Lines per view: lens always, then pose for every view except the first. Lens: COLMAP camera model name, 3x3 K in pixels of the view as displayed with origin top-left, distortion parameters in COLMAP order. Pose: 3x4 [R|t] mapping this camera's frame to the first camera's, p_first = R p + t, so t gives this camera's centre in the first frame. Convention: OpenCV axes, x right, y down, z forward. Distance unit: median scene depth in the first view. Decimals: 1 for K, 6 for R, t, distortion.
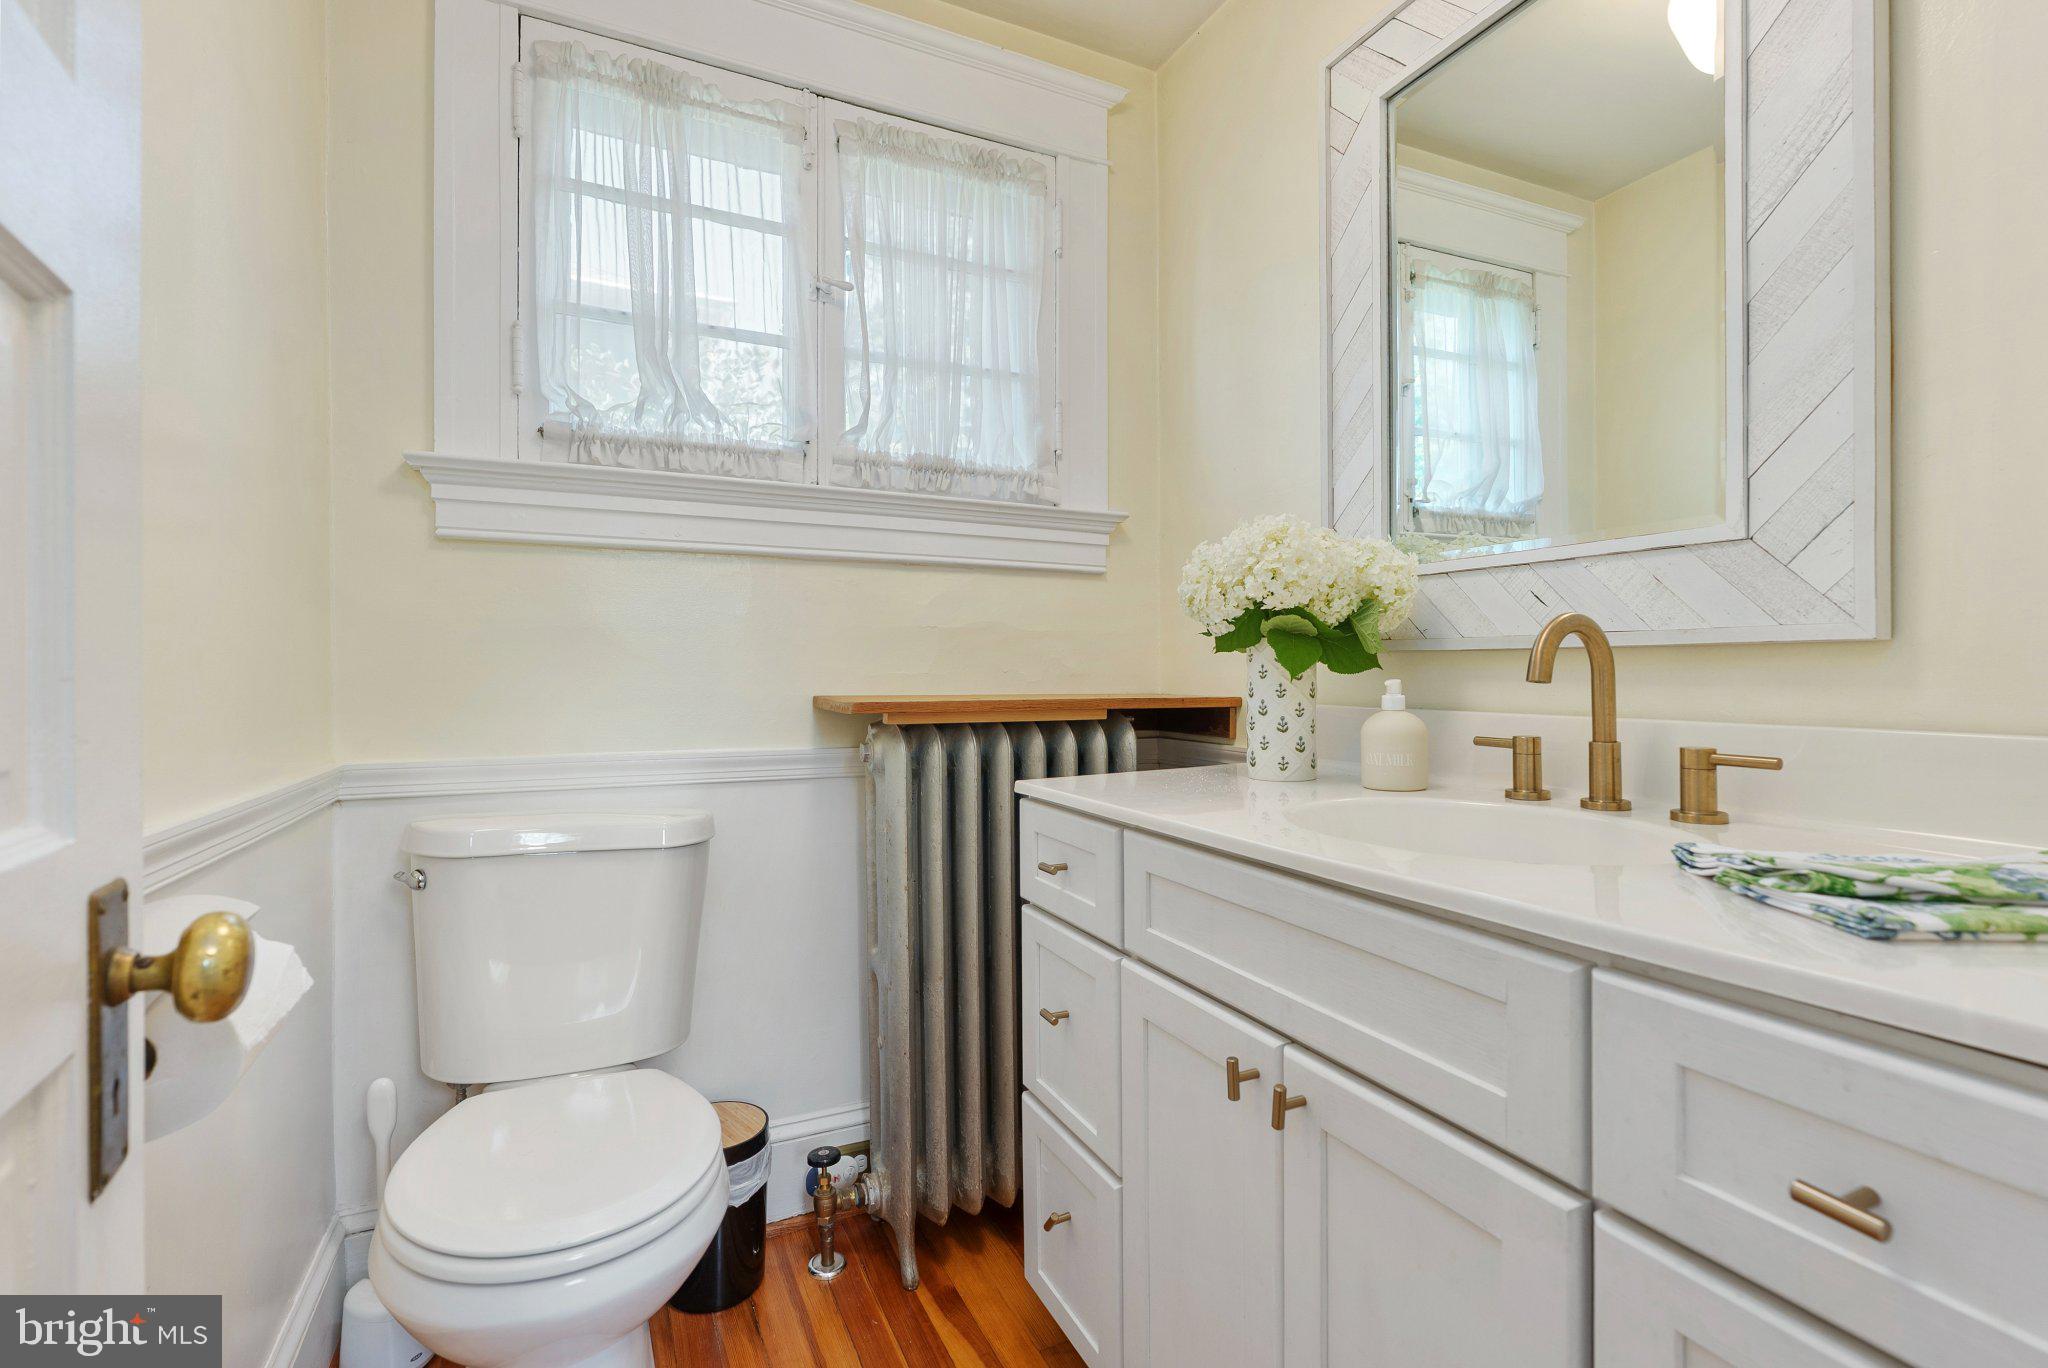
lens RADIAL K [[938.4, 0, 1024.0], [0, 938.4, 684.0], [0, 0, 1]] dist [0.001908, 0.000186]
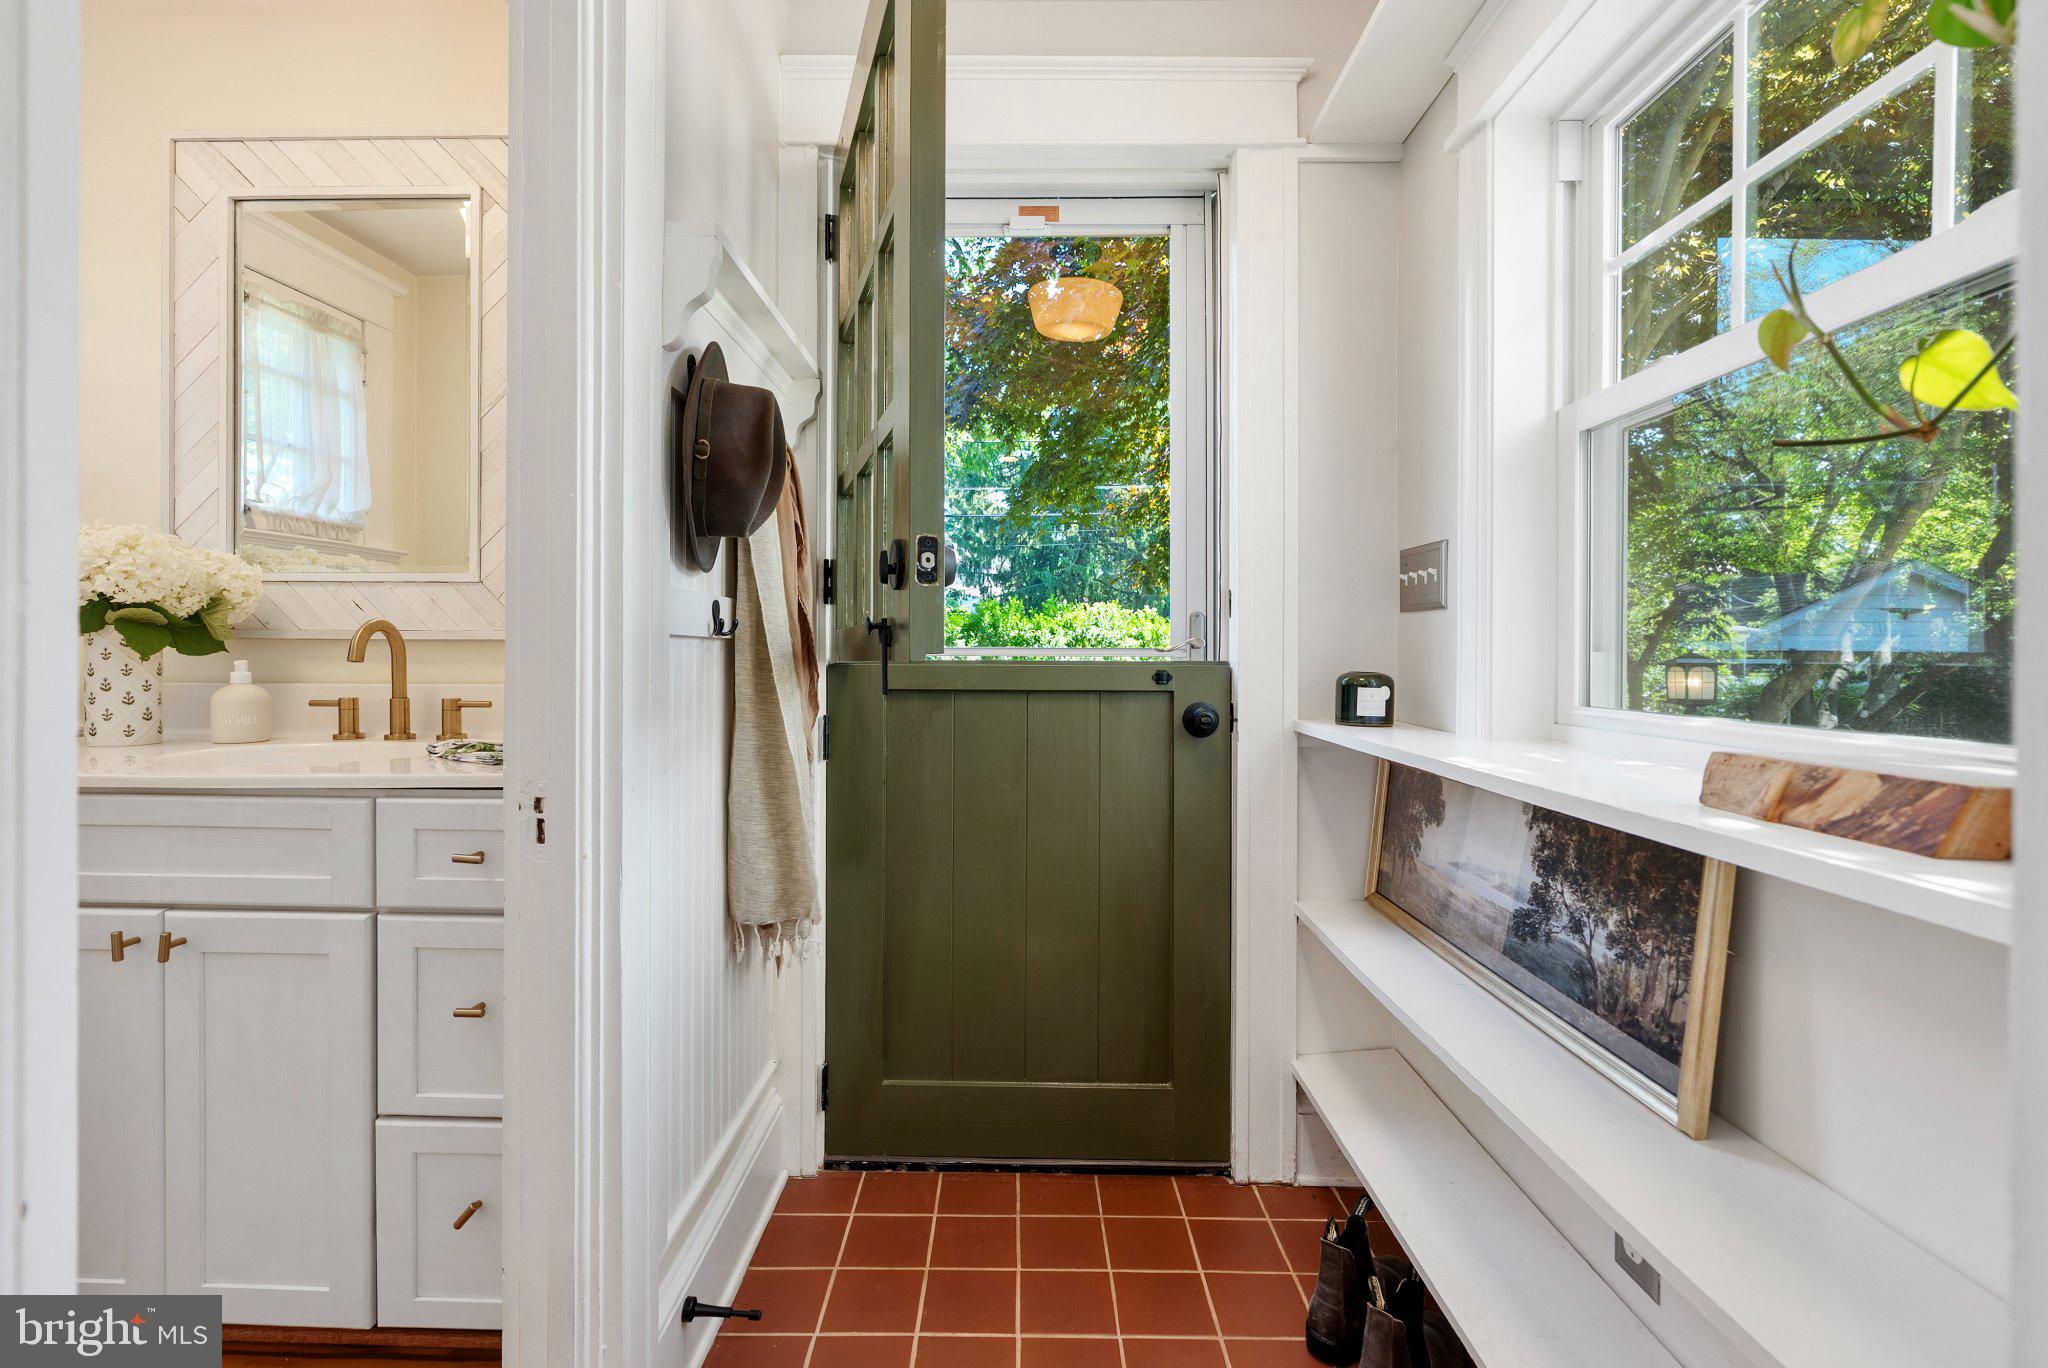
lens RADIAL K [[914.2, 0, 1021.5], [0, 914.2, 649.9], [0, 0, 1]] dist [-0.013583, 0.000134]
pose [[0.436933, 0.008810, 0.899451, -0.273184], [0.006277, 0.999898, -0.012843, 0.003740], [-0.899472, 0.011258, 0.436833, -0.548025]]
